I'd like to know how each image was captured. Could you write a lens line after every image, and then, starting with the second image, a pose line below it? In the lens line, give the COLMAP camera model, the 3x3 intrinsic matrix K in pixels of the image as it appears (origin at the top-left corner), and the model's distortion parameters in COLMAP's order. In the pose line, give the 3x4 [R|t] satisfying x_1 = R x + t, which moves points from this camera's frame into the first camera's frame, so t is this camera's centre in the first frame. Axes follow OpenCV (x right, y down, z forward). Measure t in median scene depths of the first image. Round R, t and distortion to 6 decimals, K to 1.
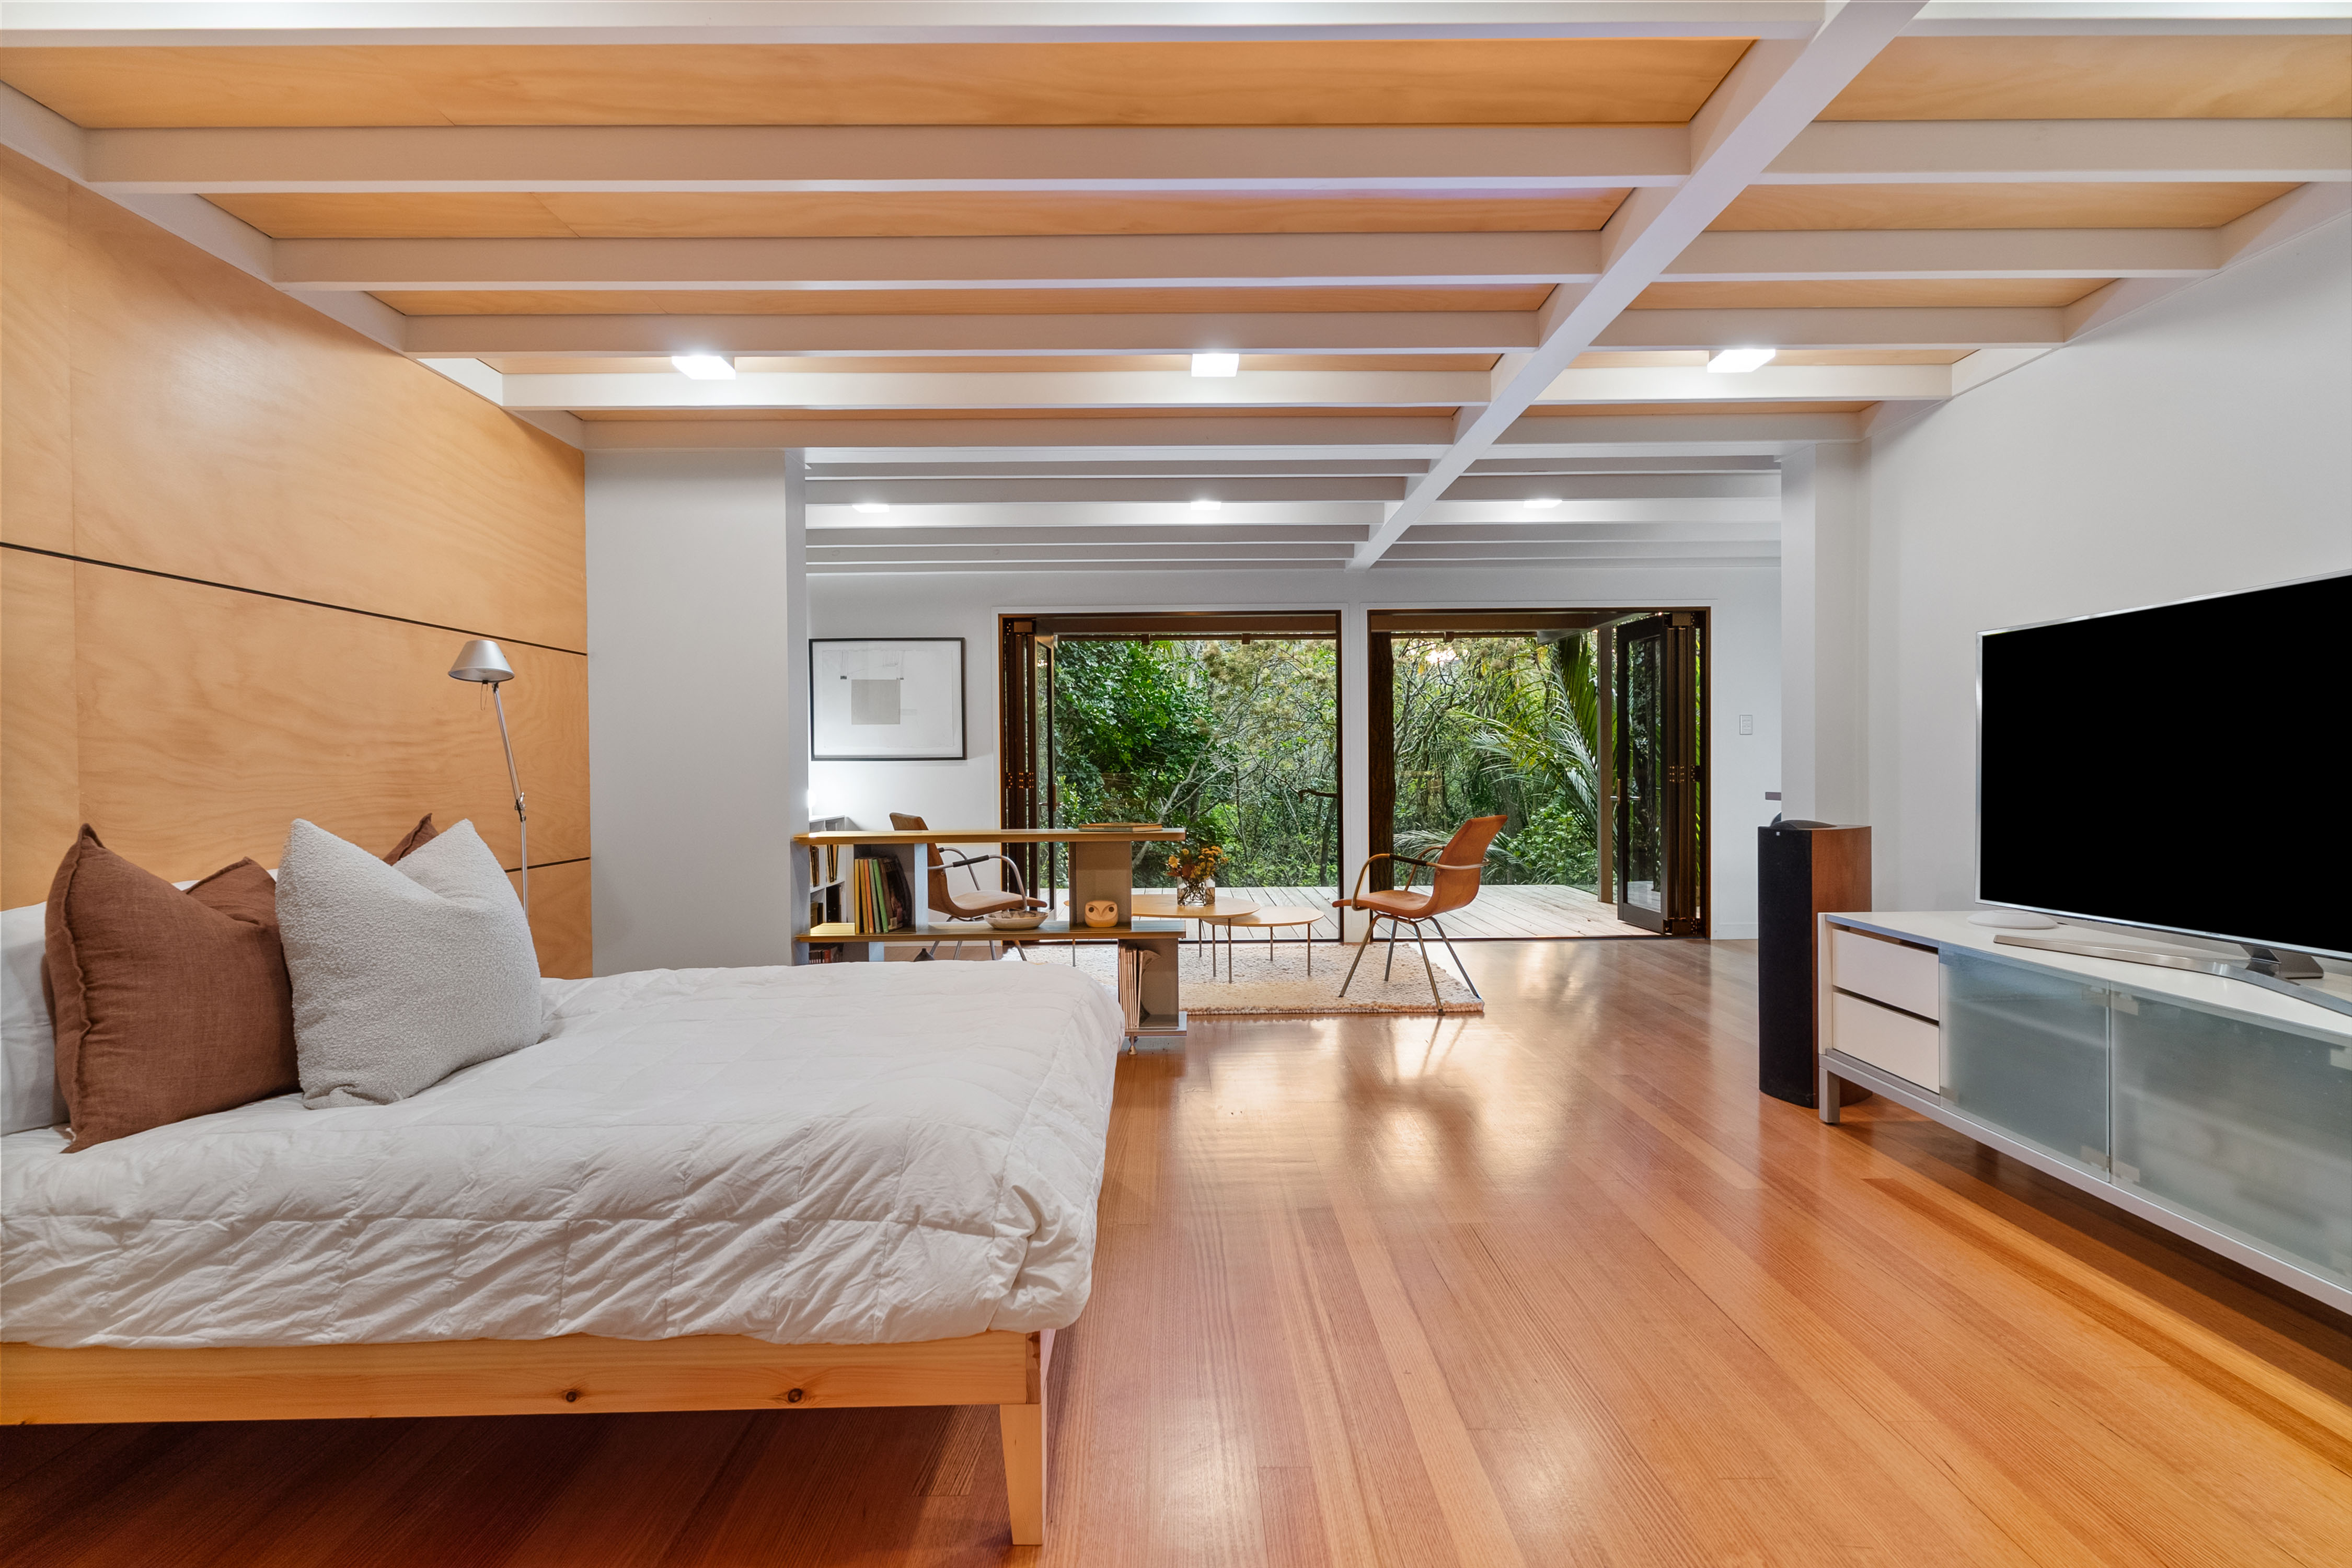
lens RADIAL K [[1131.7, 0, 1179.0], [0, 1131.7, 770.4], [0, 0, 1]] dist [-0.000425, -0.000582]
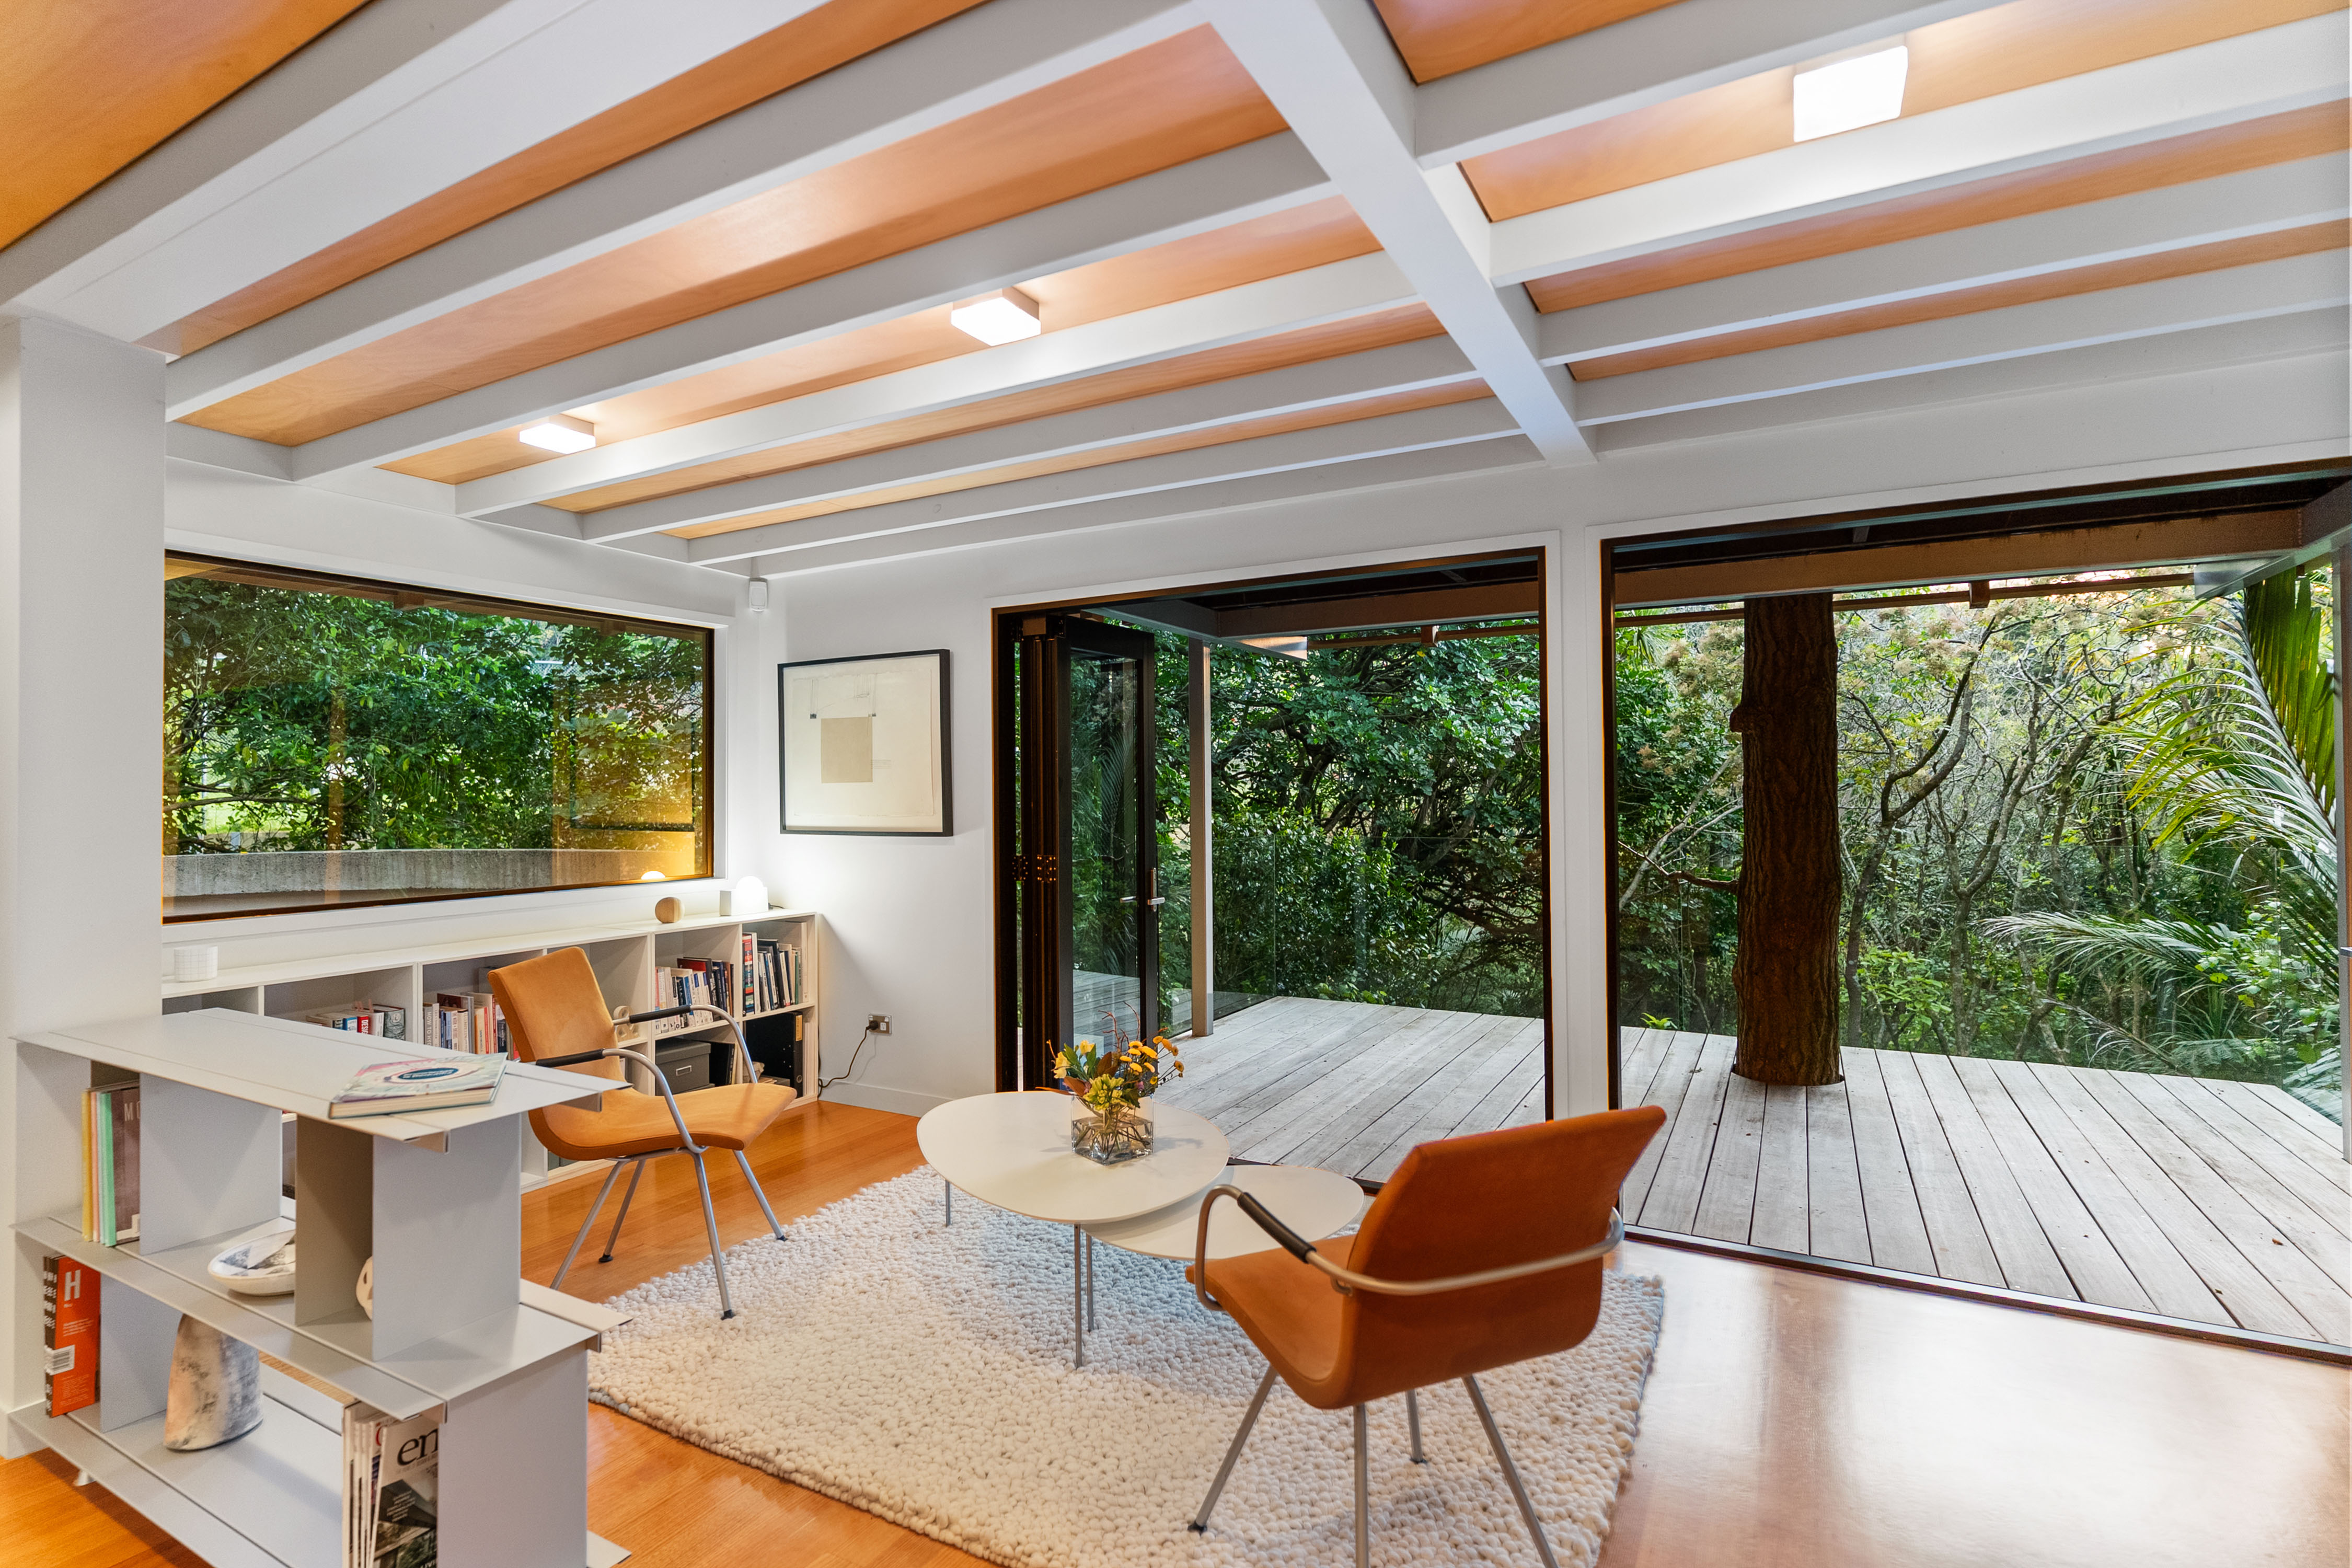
lens RADIAL K [[1131.7, 0, 1173.4], [0, 1131.7, 794.4], [0, 0, 1]] dist [-0.000425, -0.000582]
pose [[0.869315, 0.003133, -0.494248, 0.246690], [-0.002734, 0.999995, 0.001531, -0.034926], [0.494250, 0.000020, 0.869320, 0.497737]]
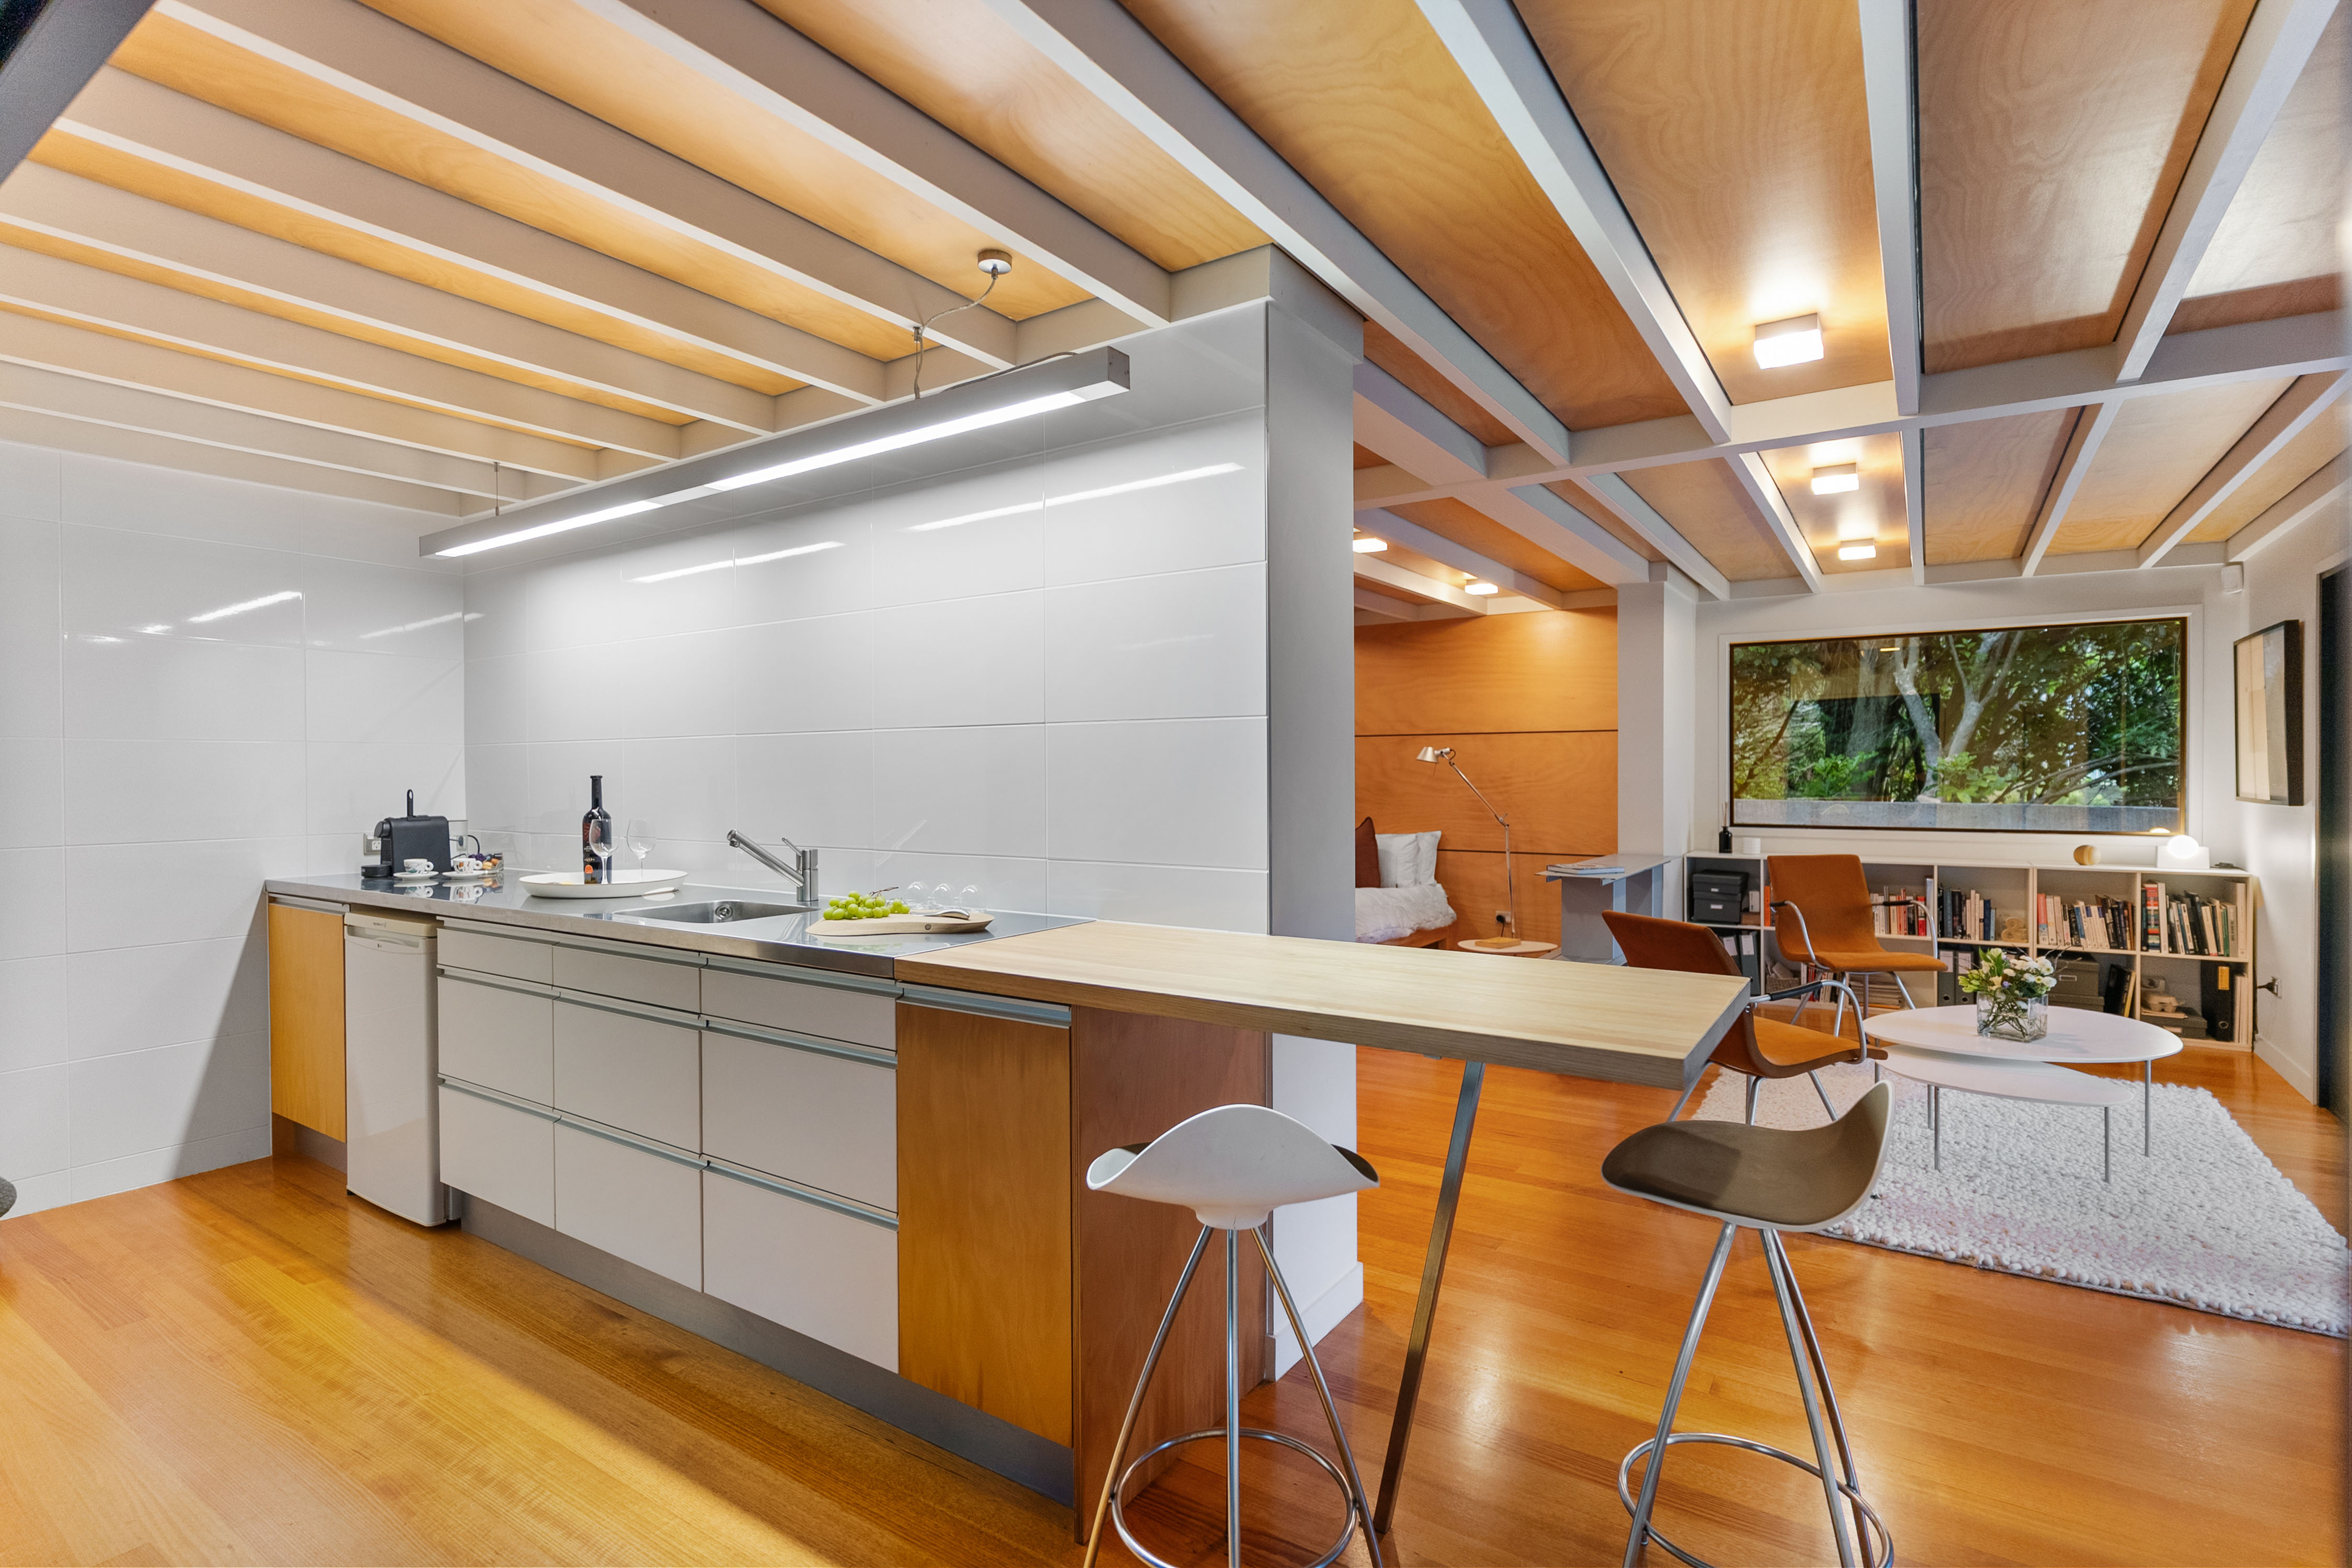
lens RADIAL K [[1131.7, 0, 1173.4], [0, 1131.7, 776.3], [0, 0, 1]] dist [-0.000425, -0.000582]
pose [[-0.562861, 0.013508, -0.826441, 0.721053], [-0.000336, 0.999863, 0.016571, -0.036835], [0.826551, 0.009605, -0.562779, 0.834802]]
